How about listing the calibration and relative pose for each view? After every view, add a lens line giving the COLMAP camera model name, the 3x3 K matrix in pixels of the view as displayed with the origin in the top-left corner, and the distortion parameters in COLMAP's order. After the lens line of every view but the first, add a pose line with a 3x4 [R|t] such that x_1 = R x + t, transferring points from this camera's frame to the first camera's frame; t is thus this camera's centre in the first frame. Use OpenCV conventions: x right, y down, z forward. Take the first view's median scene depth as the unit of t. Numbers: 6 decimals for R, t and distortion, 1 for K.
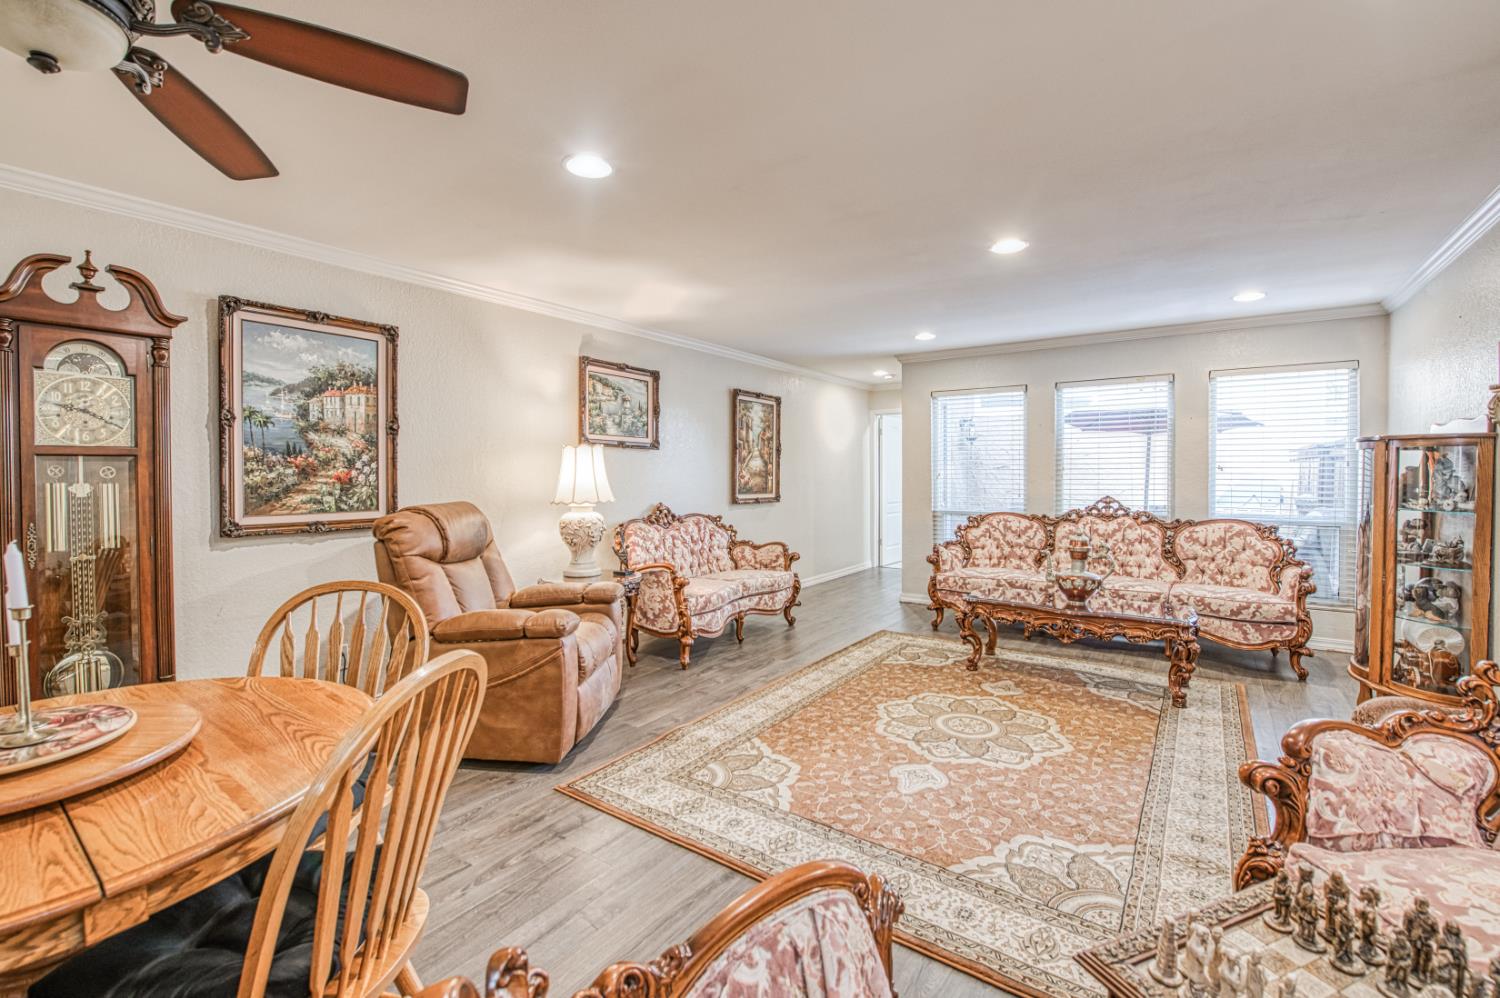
lens RADIAL K [[623.2, 0, 750.0], [0, 623.2, 499.0], [0, 0, 1]] dist [-0.000545, -0.010129]
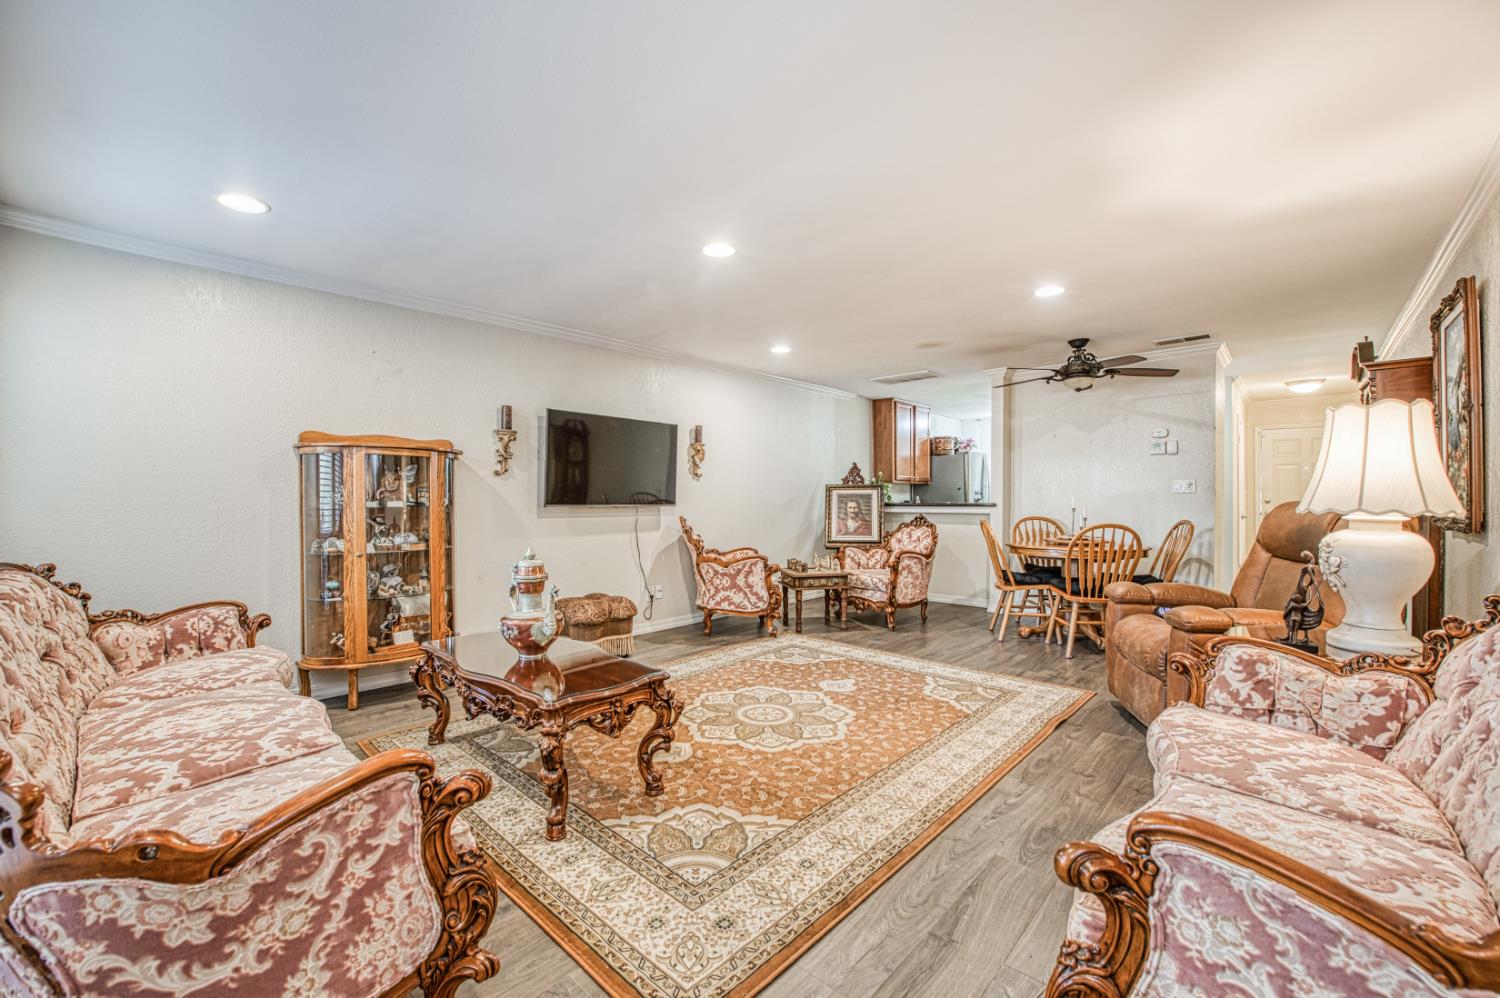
lens RADIAL K [[603.7, 0, 772.8], [0, 603.7, 491.0], [0, 0, 1]] dist [-0.000303, -0.001303]
pose [[-0.996334, 0.004975, 0.085407, 0.182730], [0.007161, 0.999654, 0.025305, -0.023852], [-0.085251, 0.025824, -0.996025, 1.457767]]
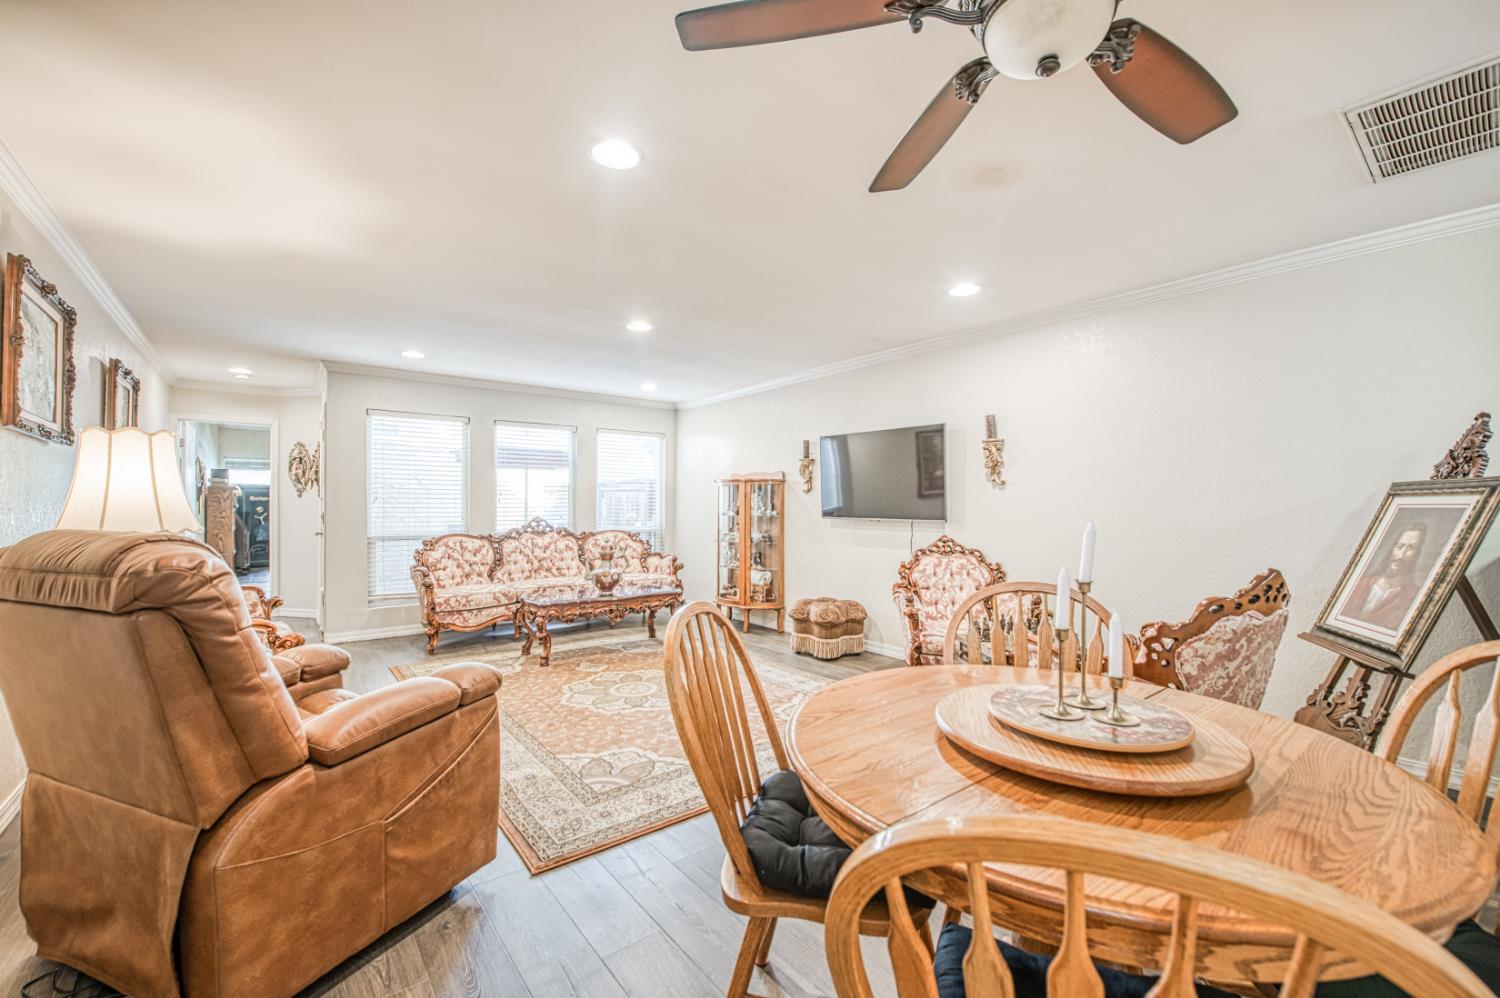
lens RADIAL K [[621.2, 0, 720.7], [0, 621.2, 514.4], [0, 0, 1]] dist [-0.000158, 0.000000]
pose [[0.311112, -0.008633, 0.950334, -0.592362], [0.038578, 0.999249, -0.003552, 0.011165], [-0.949590, 0.037767, 0.311211, 0.305866]]
